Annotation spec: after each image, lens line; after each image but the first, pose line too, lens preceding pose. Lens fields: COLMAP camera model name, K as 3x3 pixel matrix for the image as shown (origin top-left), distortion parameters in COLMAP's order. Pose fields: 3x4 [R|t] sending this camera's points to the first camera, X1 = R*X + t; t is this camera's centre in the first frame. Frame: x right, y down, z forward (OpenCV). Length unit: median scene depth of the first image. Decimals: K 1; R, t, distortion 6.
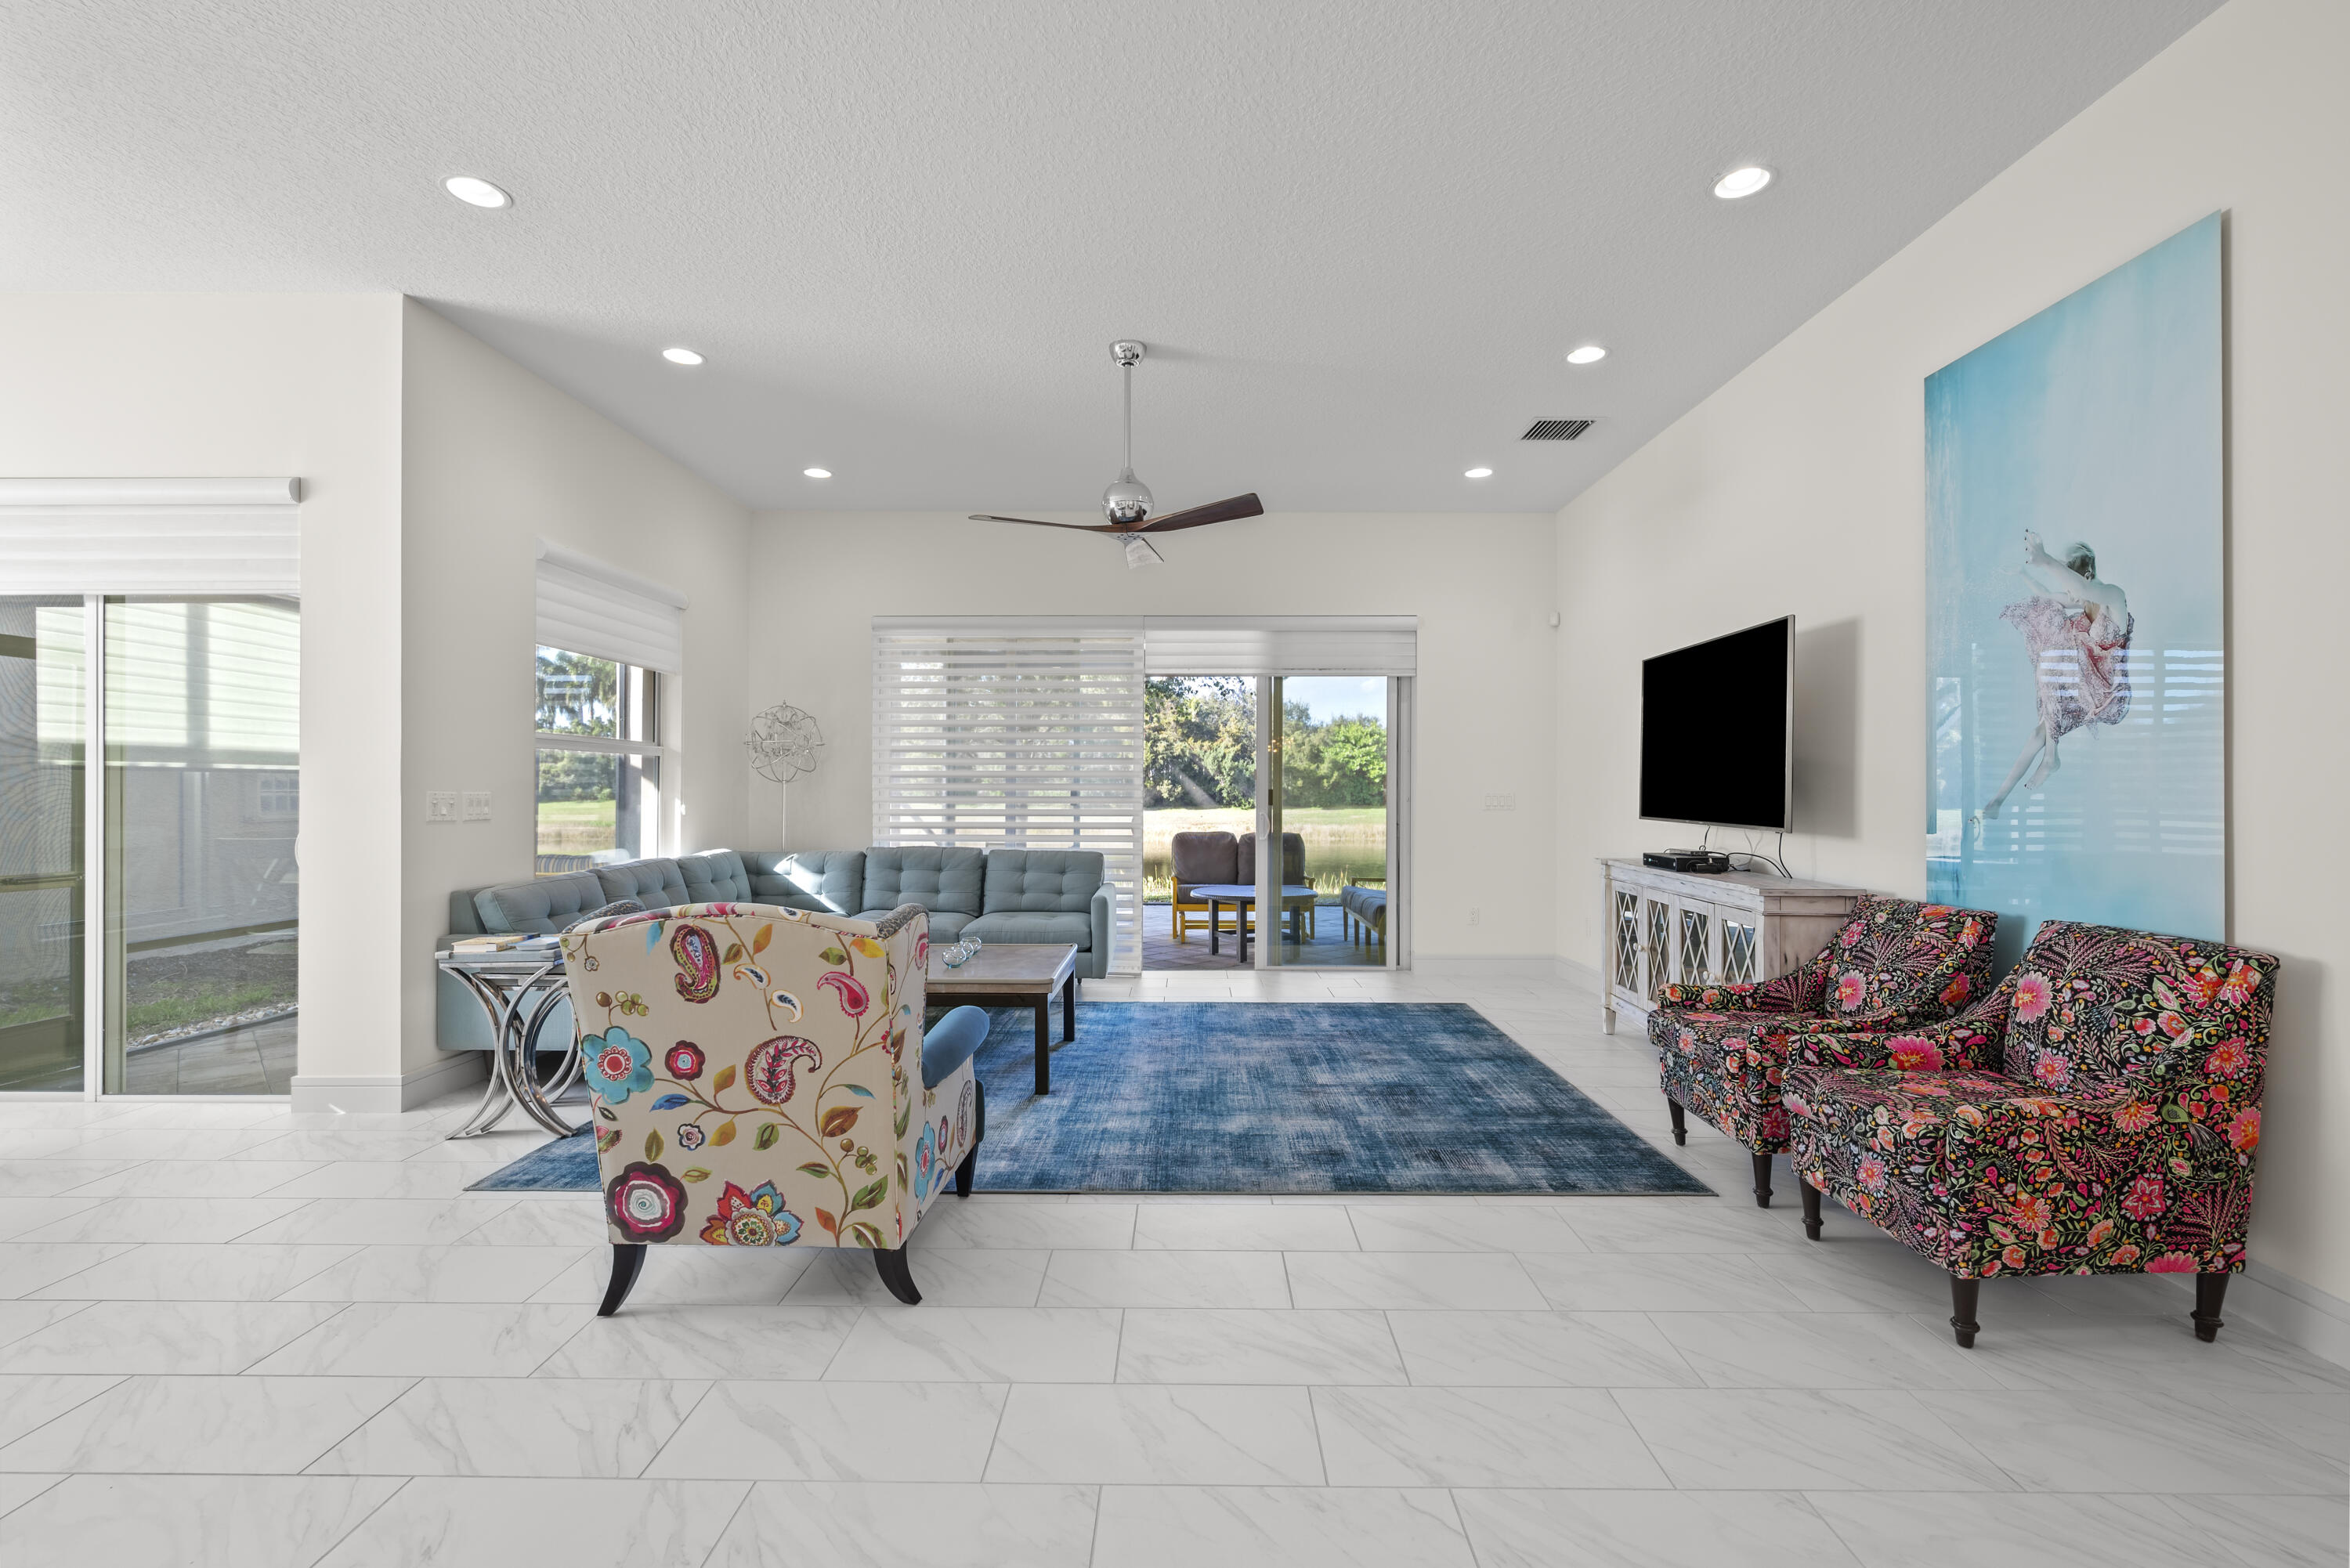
lens RADIAL K [[1023.9, 0, 1177.7], [0, 1023.9, 788.8], [0, 0, 1]] dist [0.001210, -0.000132]
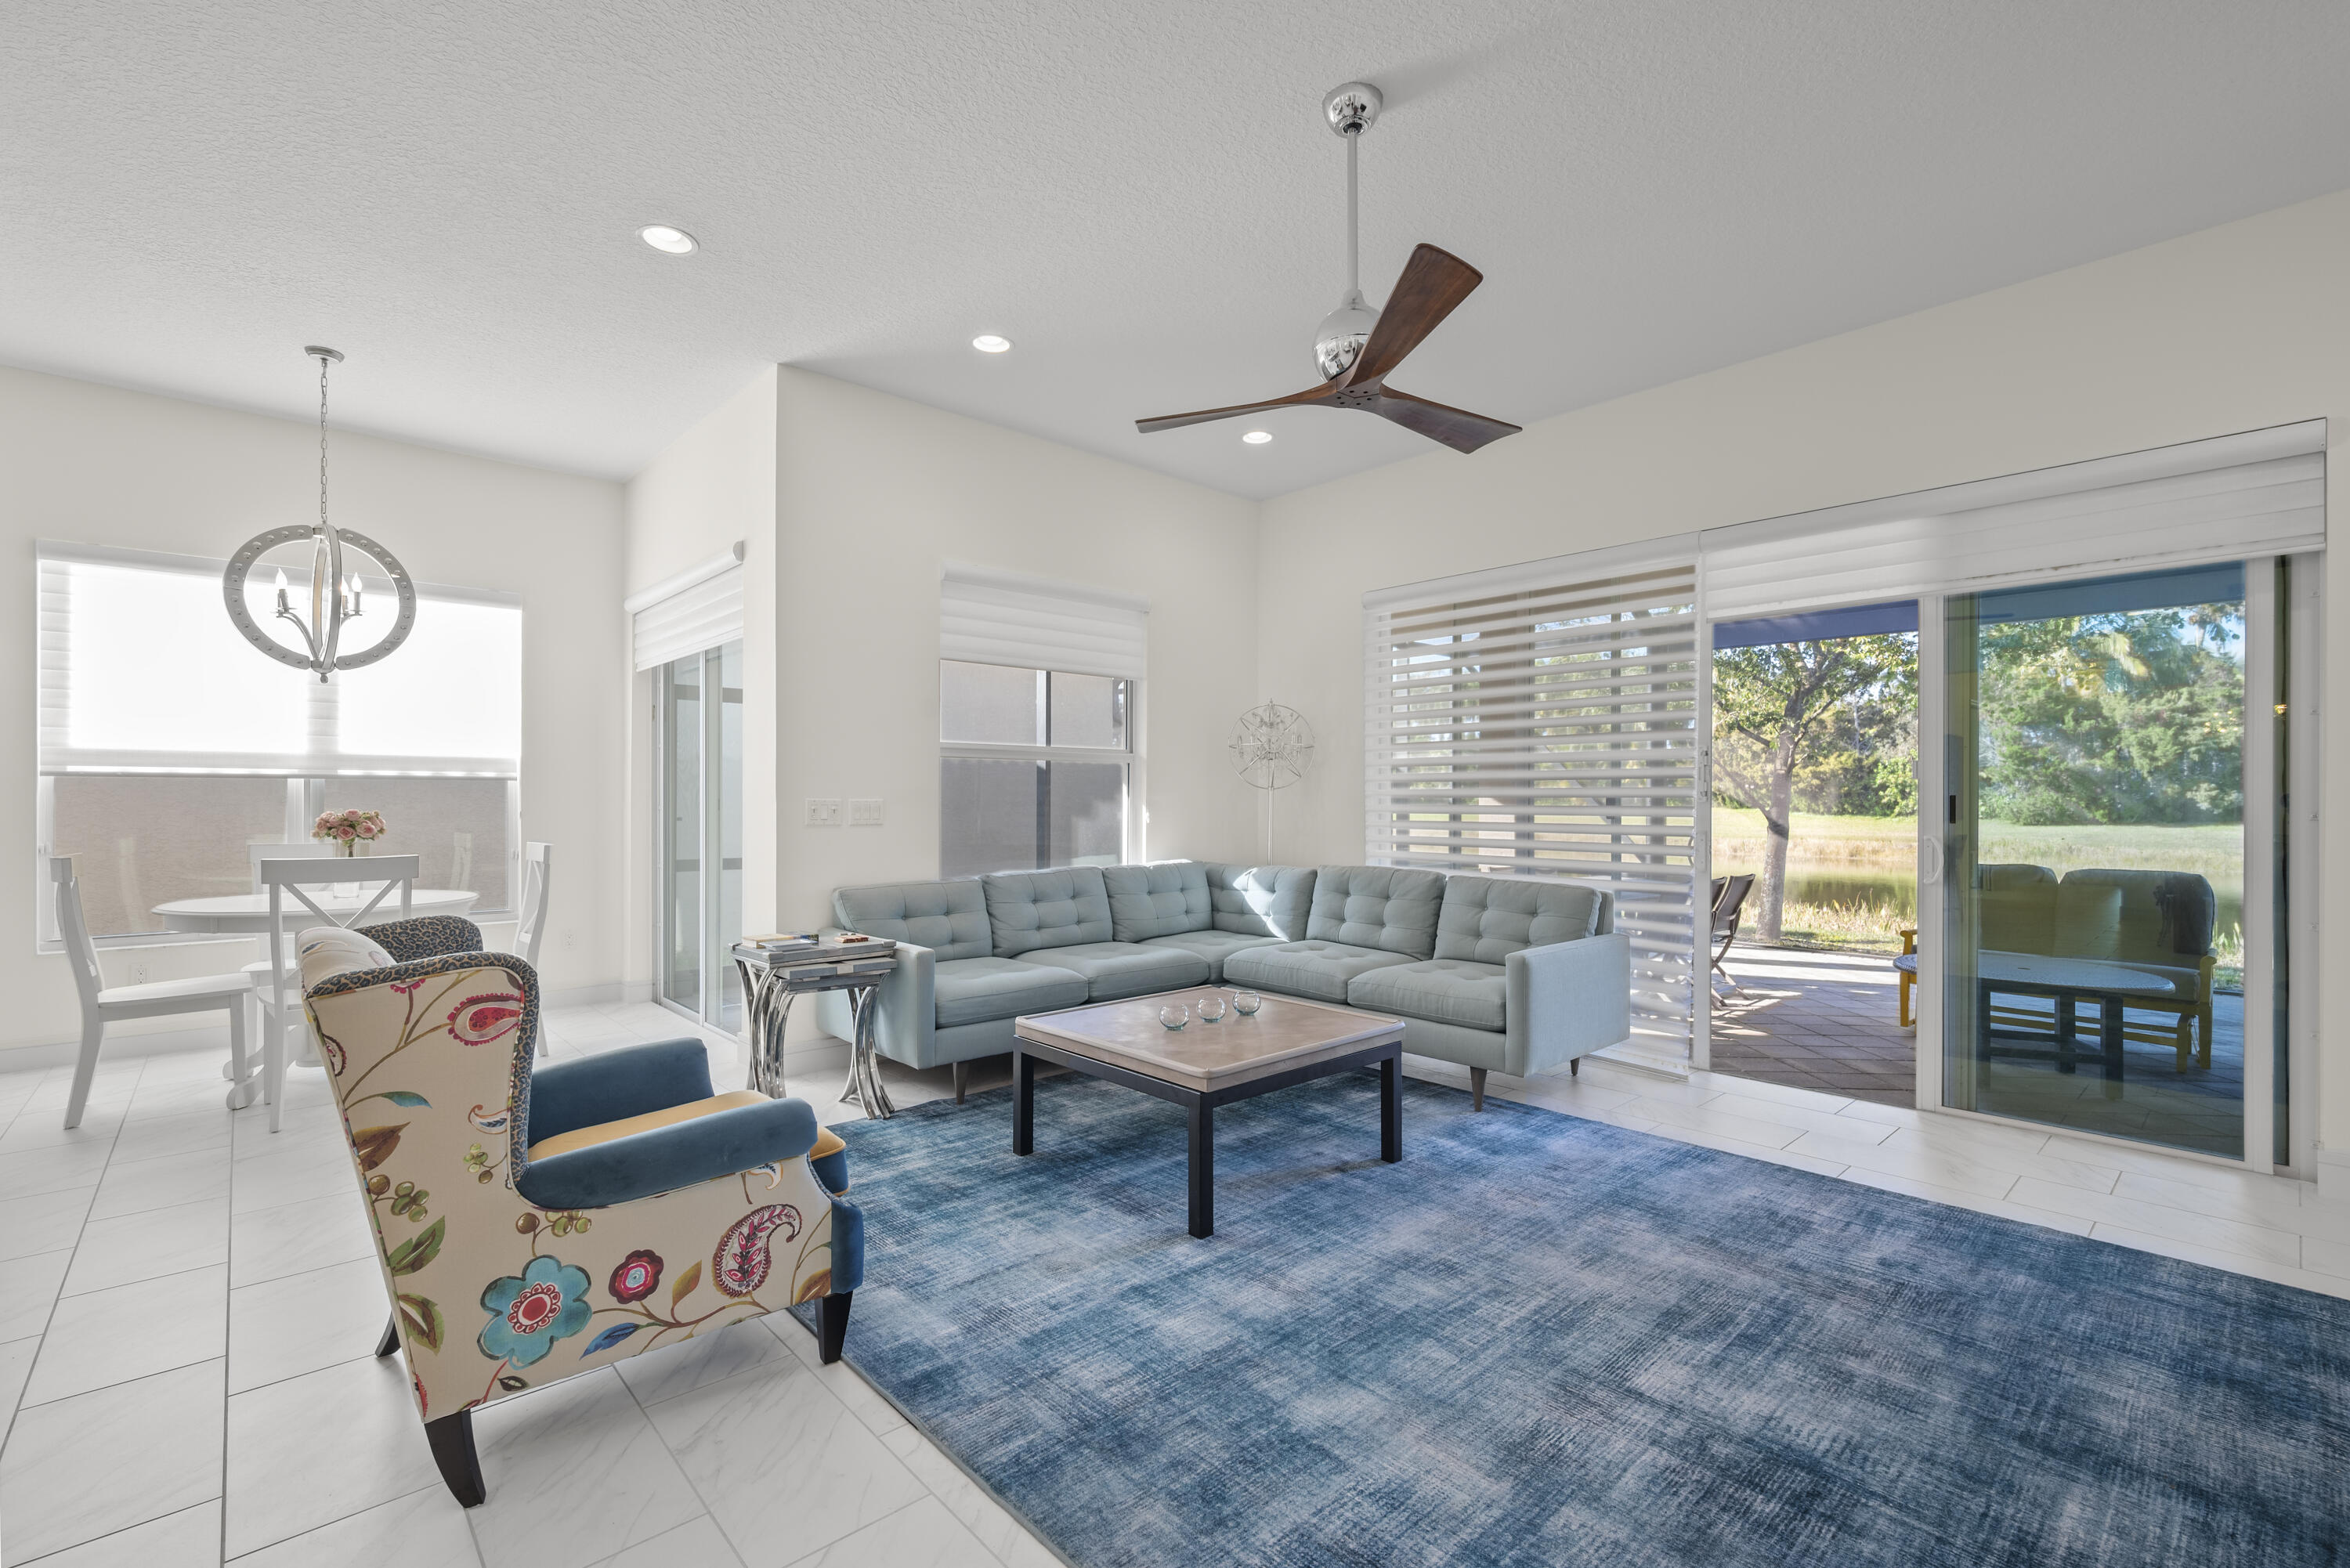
lens RADIAL K [[1026.2, 0, 1174.8], [0, 1026.2, 797.5], [0, 0, 1]] dist [-0.002000, 0.000037]
pose [[0.682866, -0.001242, -0.730542, 0.348987], [0.001641, 0.999999, -0.000166, 0.002038], [0.730541, -0.001085, 0.682868, 0.495720]]
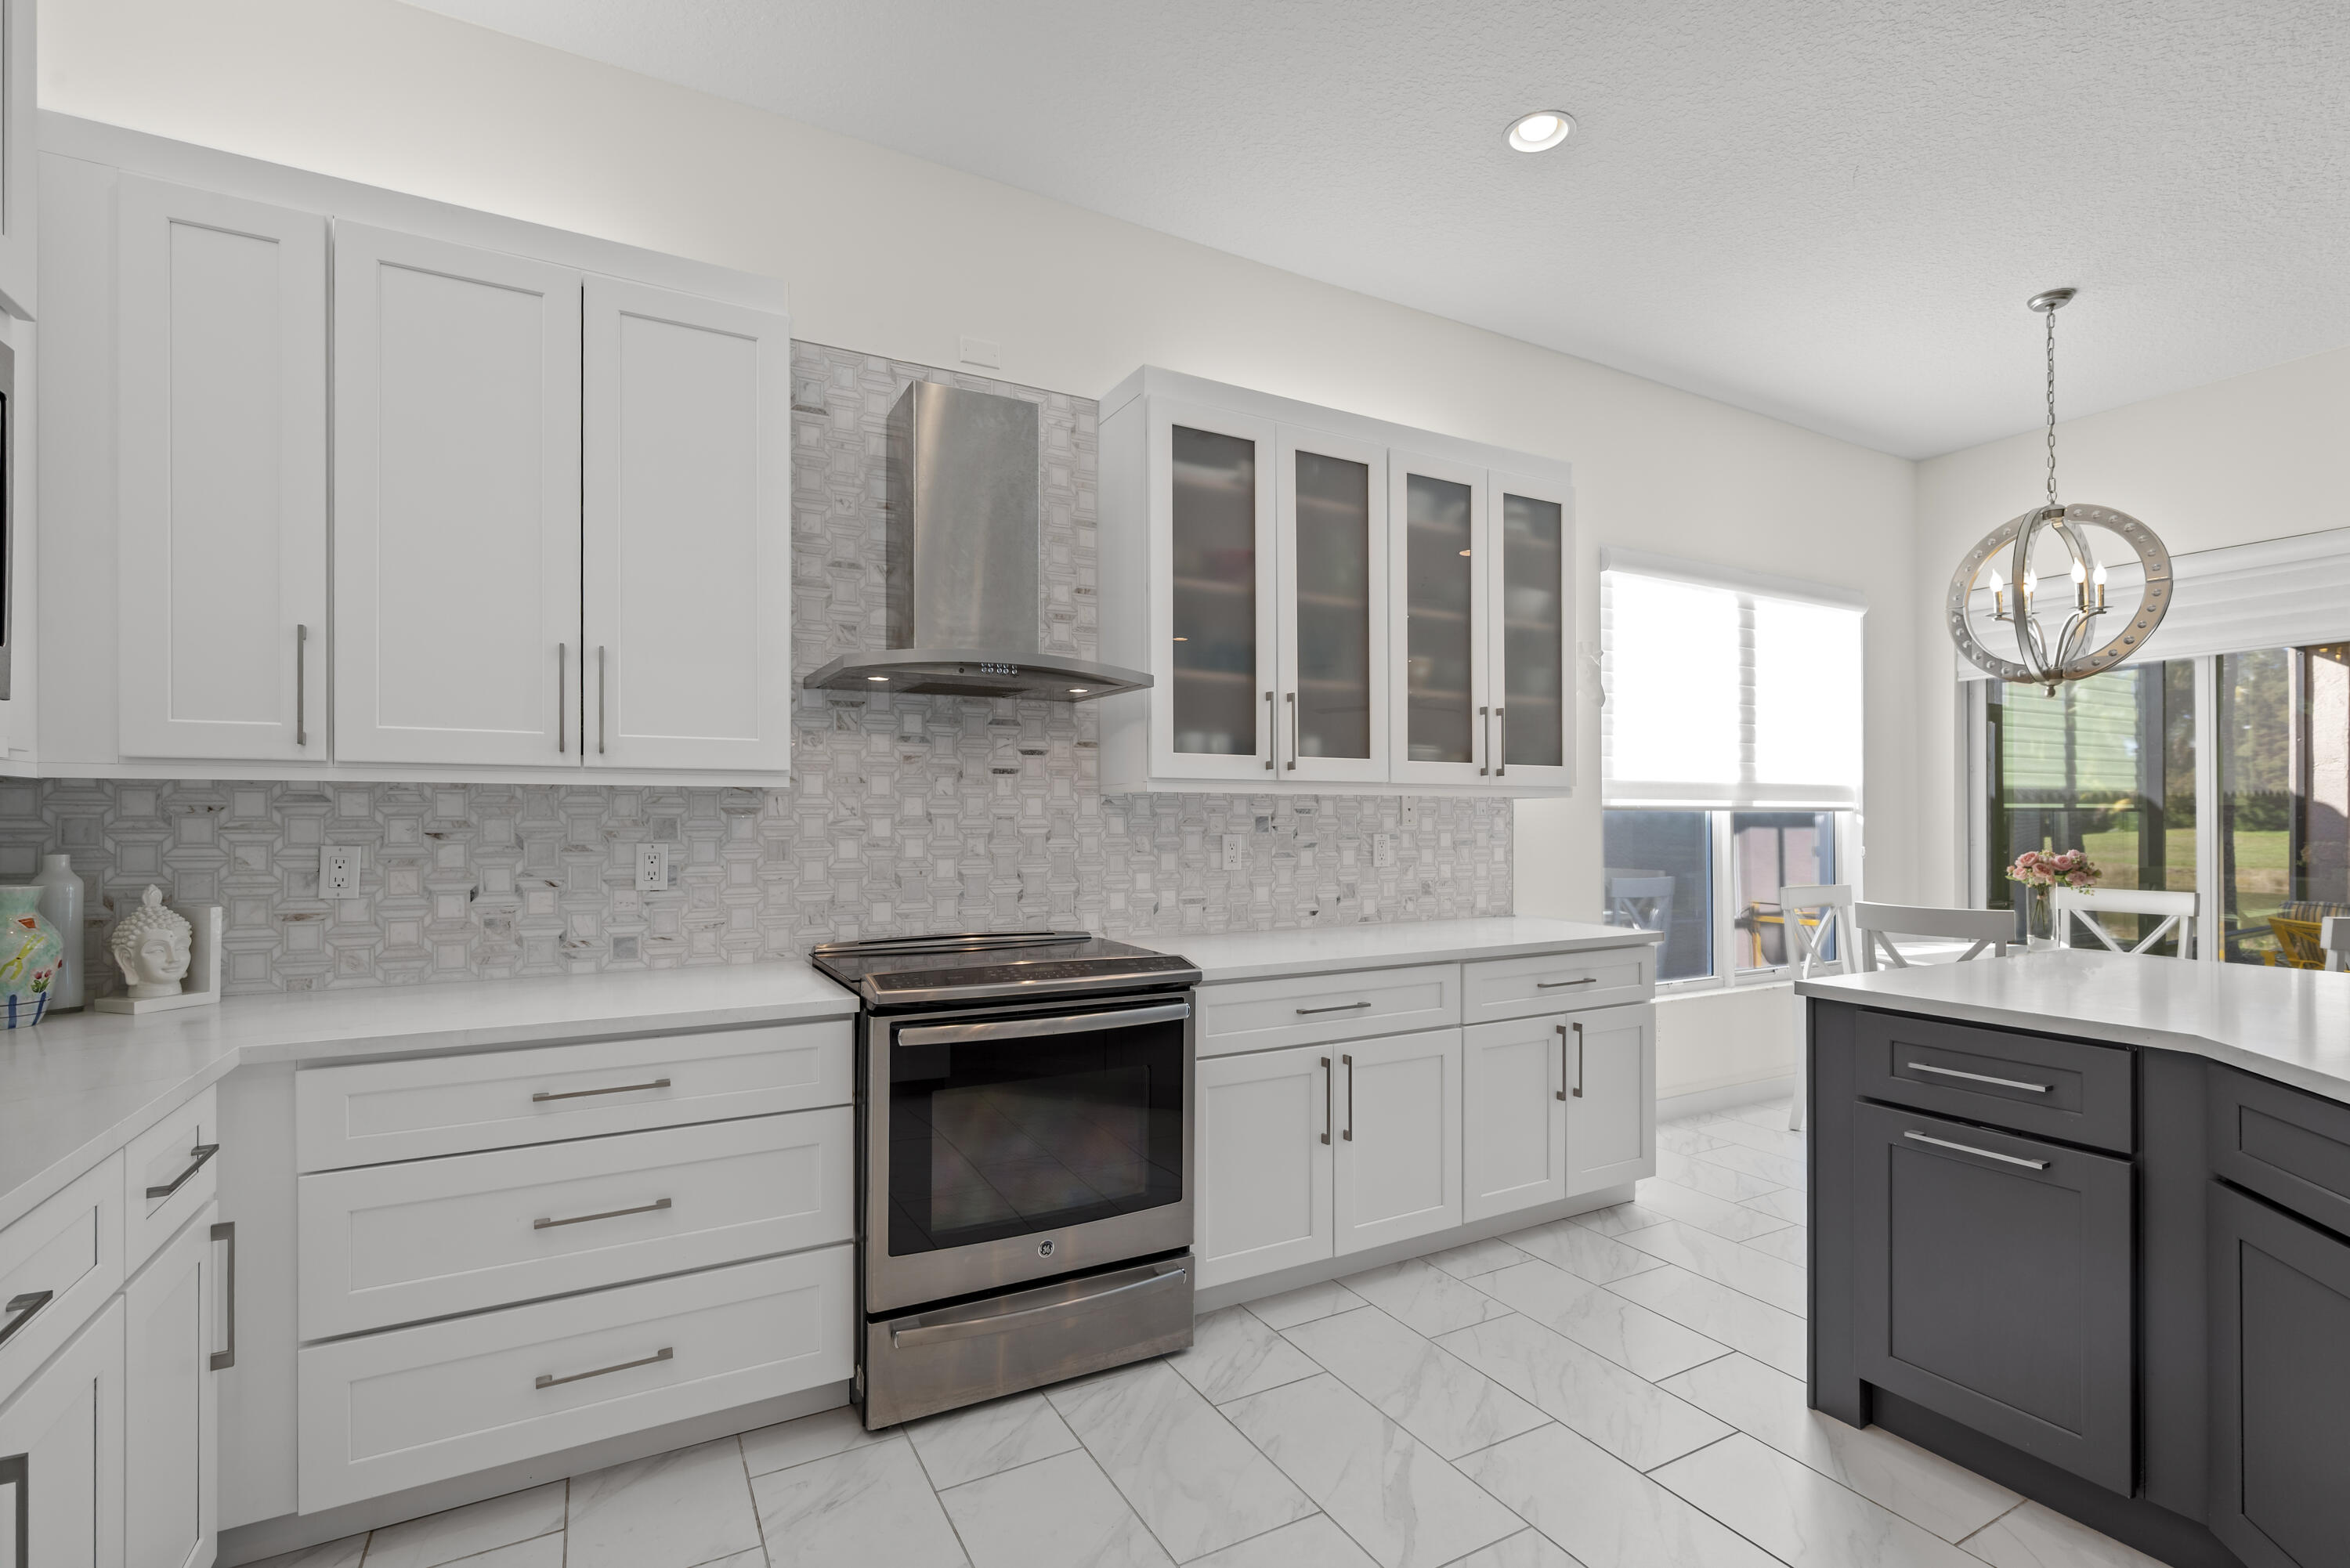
lens RADIAL K [[1062.6, 0, 1177.6], [0, 1062.6, 820.2], [0, 0, 1]] dist [0.000803, -0.000888]
pose [[0.495266, -0.001576, -0.868740, -0.578799], [0.004436, 0.999990, 0.000714, -0.016352], [0.868730, -0.004207, 0.495268, -0.494721]]
